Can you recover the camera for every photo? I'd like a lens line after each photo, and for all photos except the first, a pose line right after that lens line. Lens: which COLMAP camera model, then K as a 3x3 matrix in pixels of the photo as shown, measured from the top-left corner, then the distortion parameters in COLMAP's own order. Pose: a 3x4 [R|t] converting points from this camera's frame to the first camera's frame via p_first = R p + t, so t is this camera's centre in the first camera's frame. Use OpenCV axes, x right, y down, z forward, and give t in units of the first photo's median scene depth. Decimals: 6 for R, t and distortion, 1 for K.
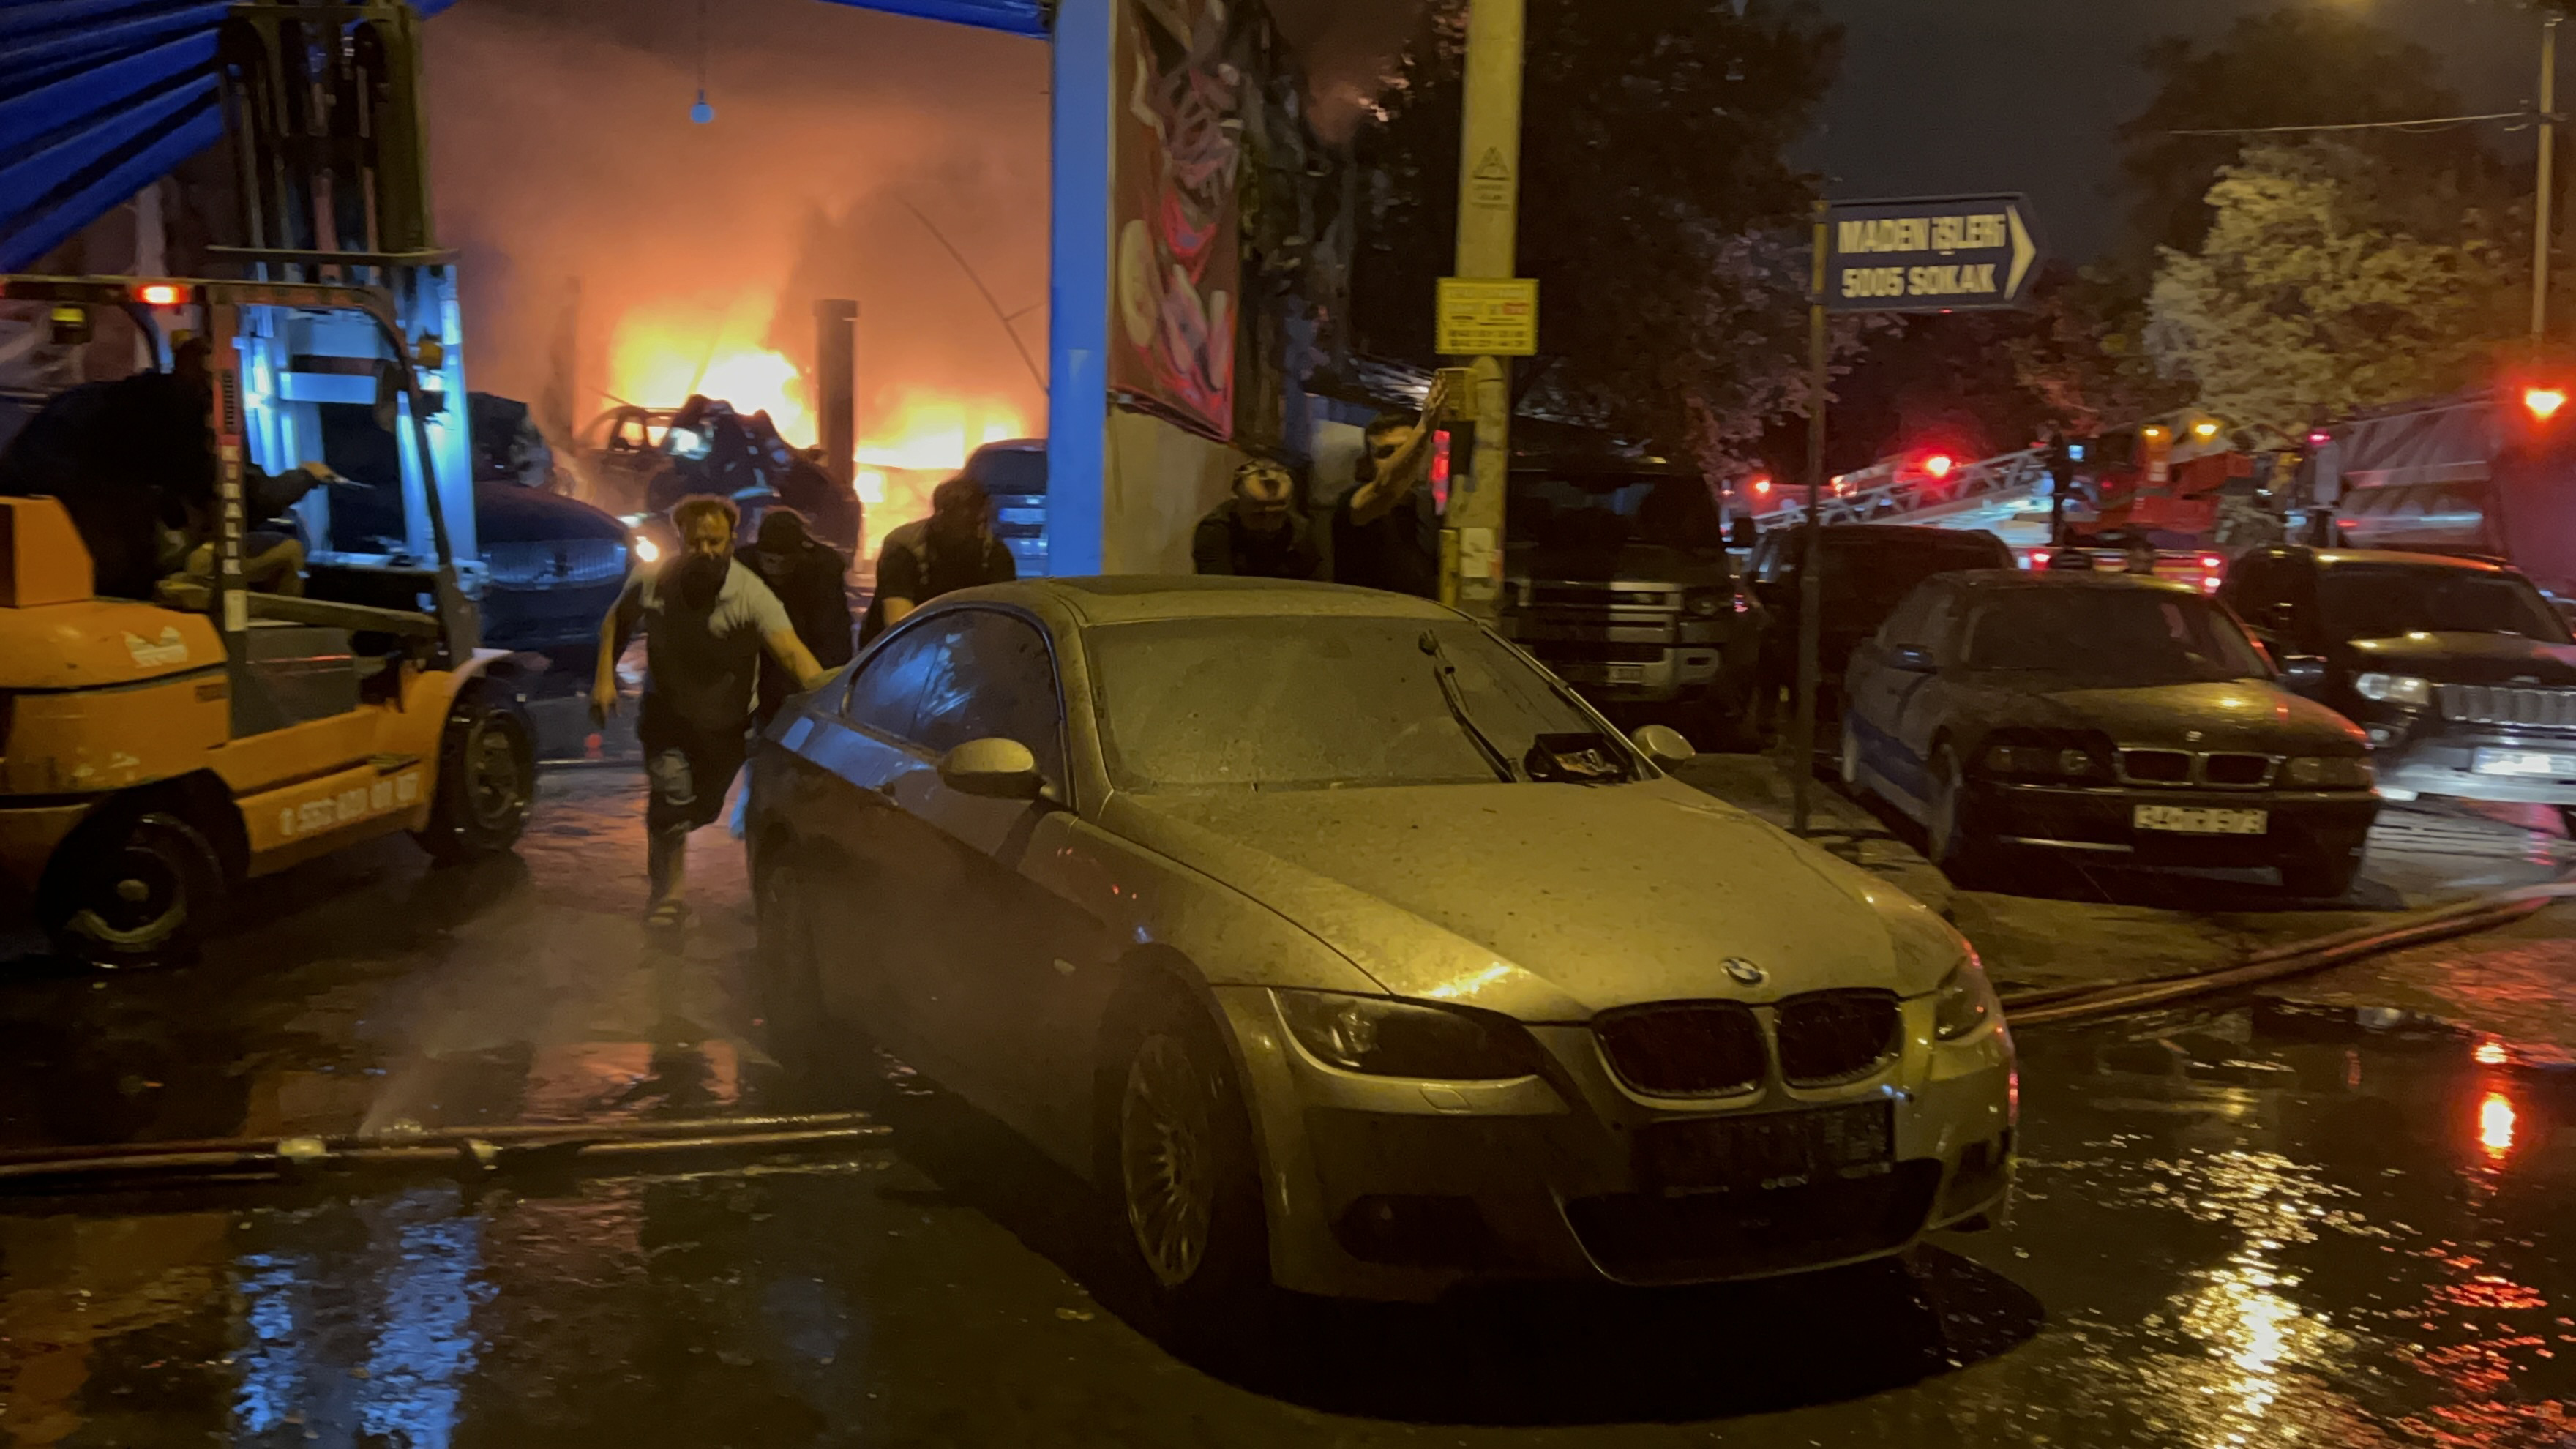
lens RADIAL K [[2536.1, 0, 1309.2], [0, 2536.1, 730.5], [0, 0, 1]] dist [0.037809, 0.000000]
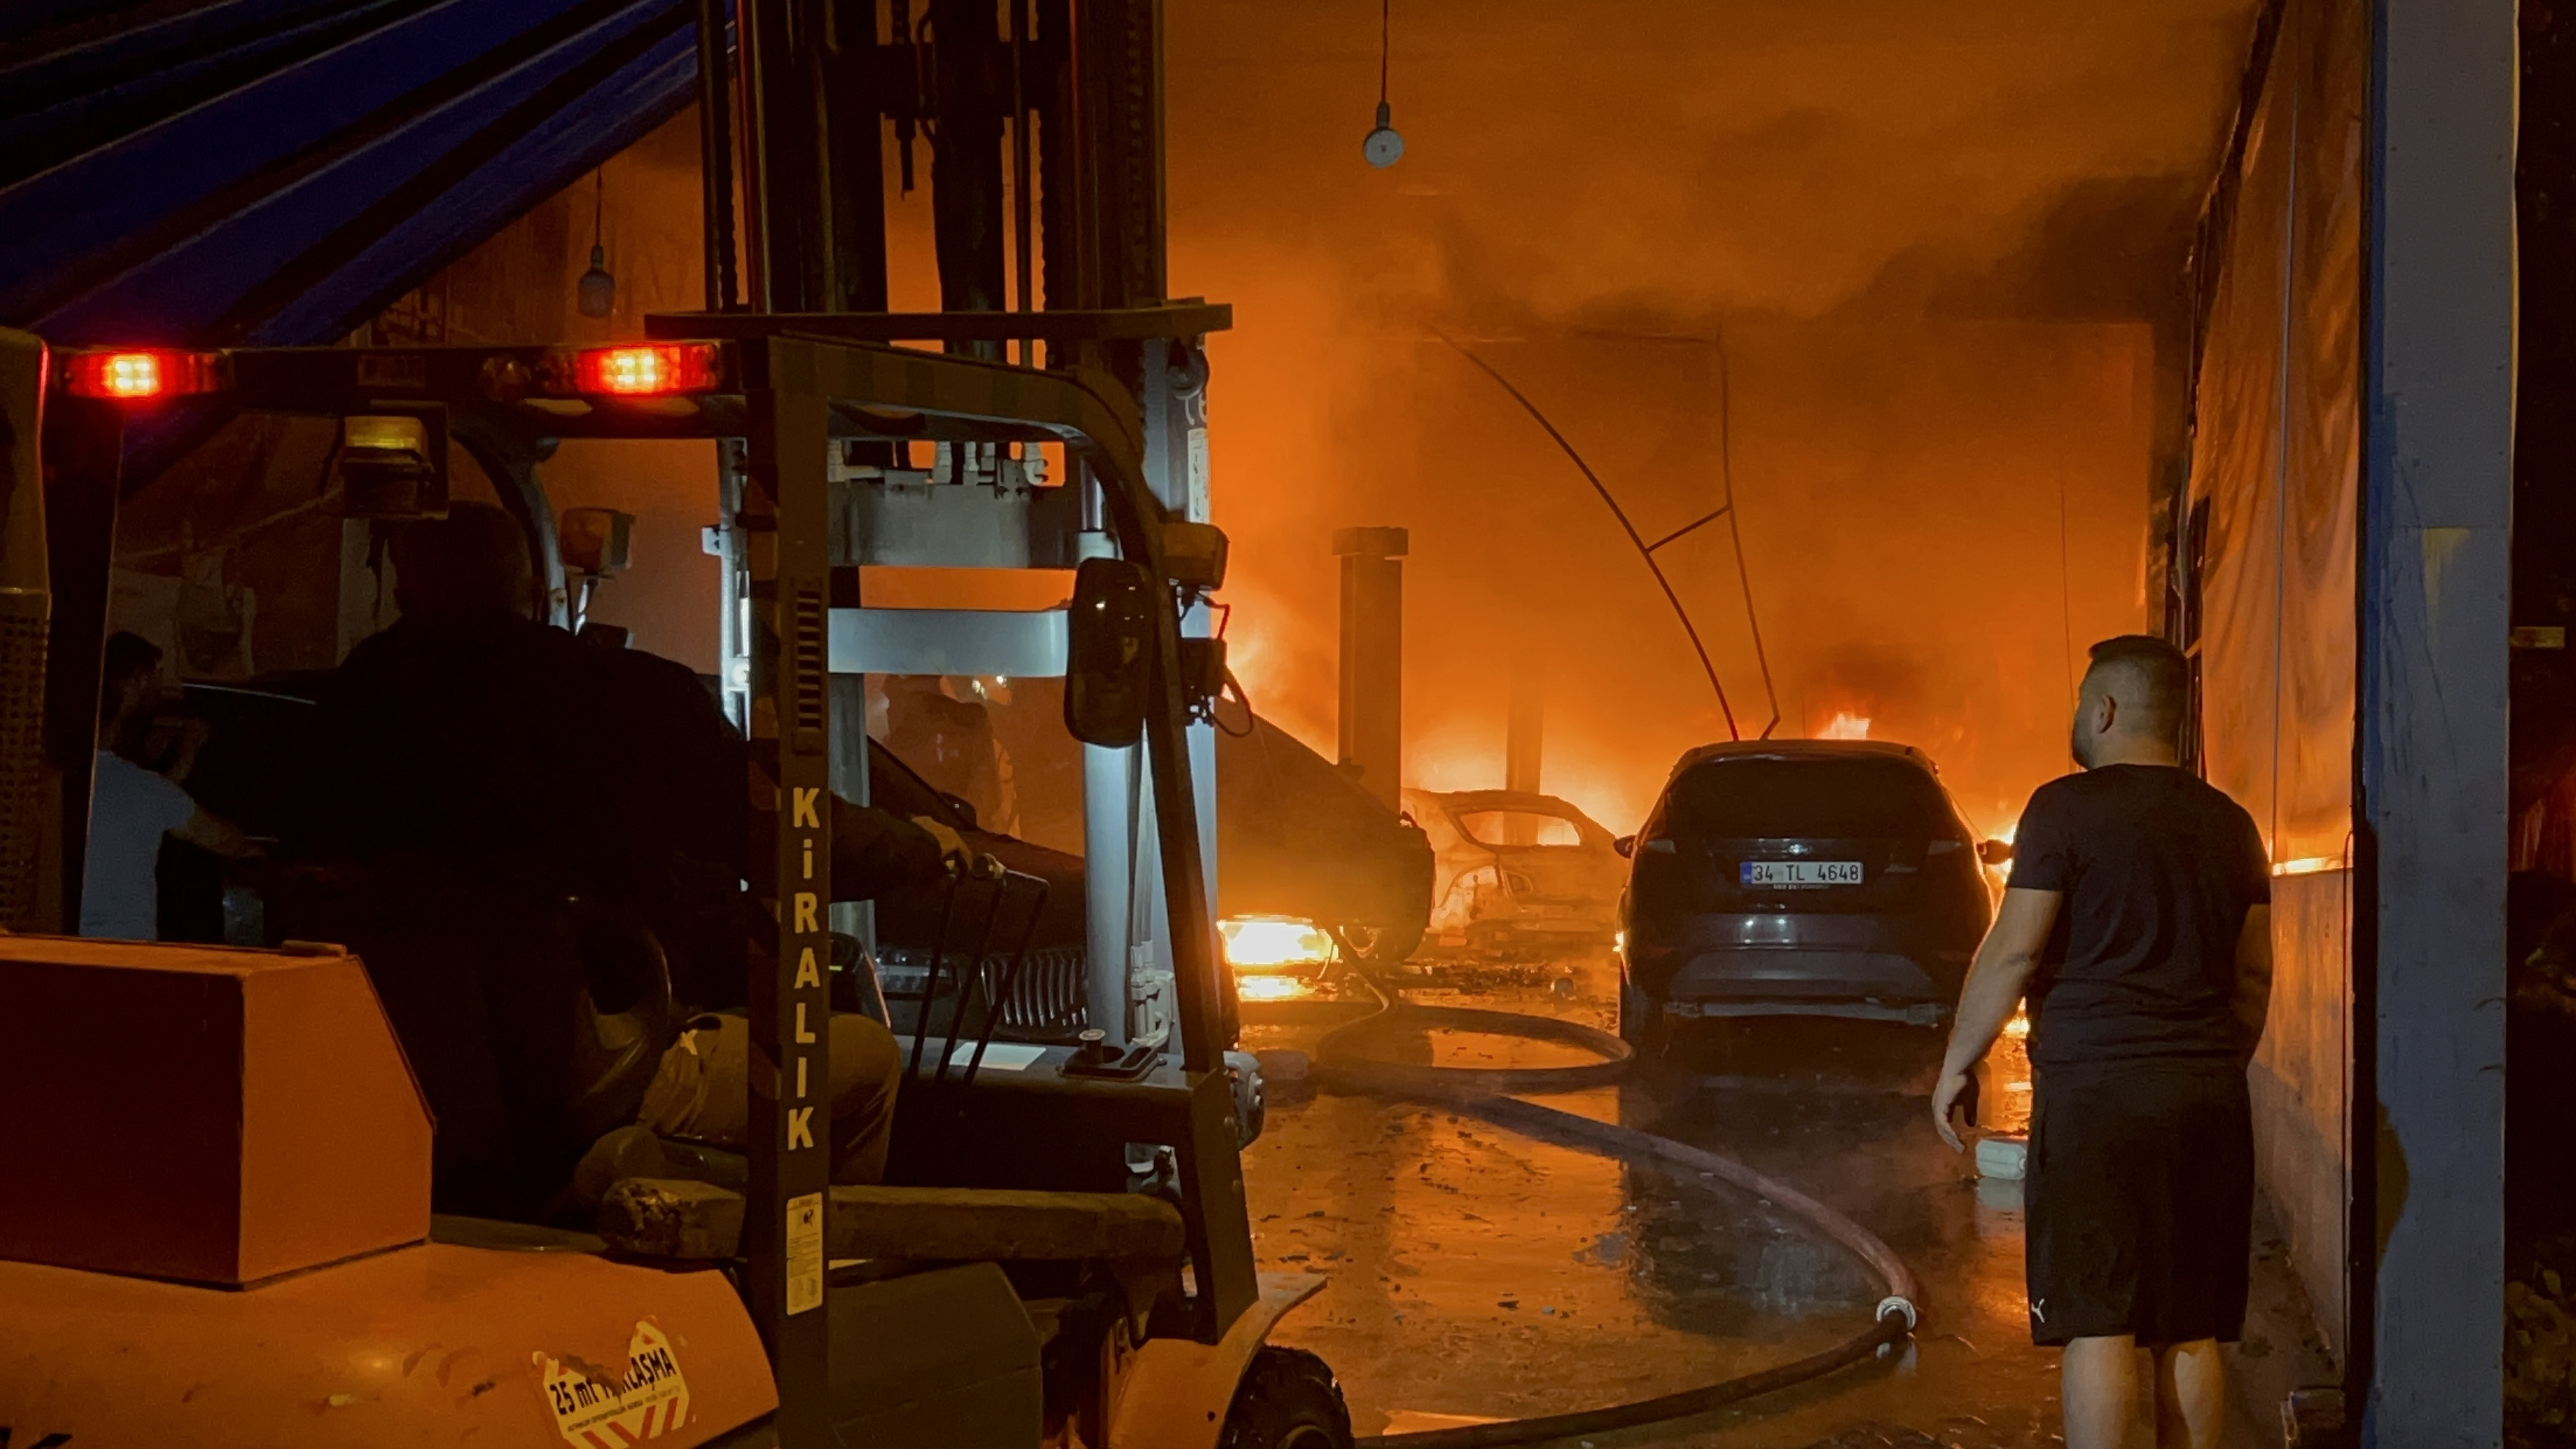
lens RADIAL K [[3649.2, 0, 1291.3], [0, 3649.2, 706.3], [0, 0, 1]] dist [0.164341, 0.000000]
pose [[0.987328, -0.017424, -0.157731, -0.233911], [-0.002304, 0.992275, -0.124034, -0.050533], [0.158674, 0.122826, 0.979661, 0.433705]]
